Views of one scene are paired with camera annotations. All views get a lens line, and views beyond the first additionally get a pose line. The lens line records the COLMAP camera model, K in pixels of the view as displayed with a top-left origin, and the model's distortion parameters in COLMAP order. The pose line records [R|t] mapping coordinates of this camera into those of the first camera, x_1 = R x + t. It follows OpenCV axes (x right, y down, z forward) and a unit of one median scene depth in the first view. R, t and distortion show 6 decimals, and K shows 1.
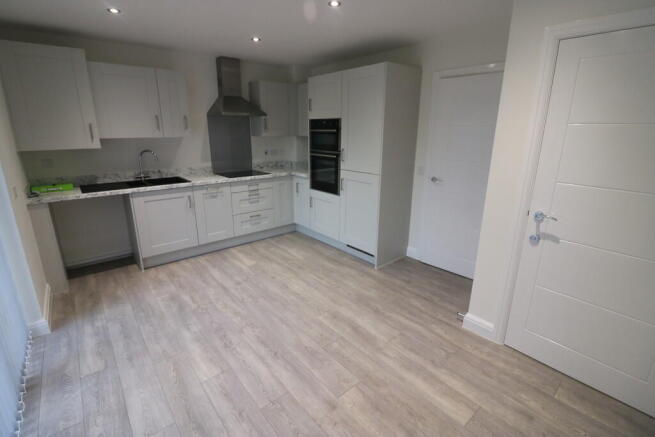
lens RADIAL K [[304.2, 0, 326.1], [0, 304.2, 211.3], [0, 0, 1]] dist [-0.000887, -0.010519]
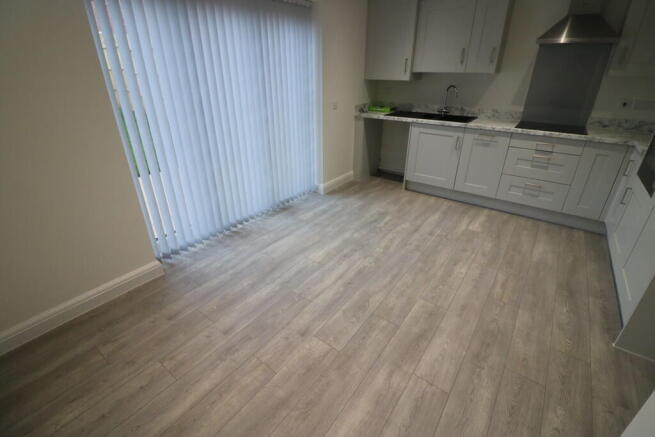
lens RADIAL K [[304.2, 0, 326.1], [0, 304.2, 211.3], [0, 0, 1]] dist [-0.000887, -0.010519]
pose [[0.225473, 0.414238, -0.881799, 0.538756], [-0.252203, 0.899070, 0.357864, -0.103293], [0.941040, 0.141704, 0.307188, 0.451407]]
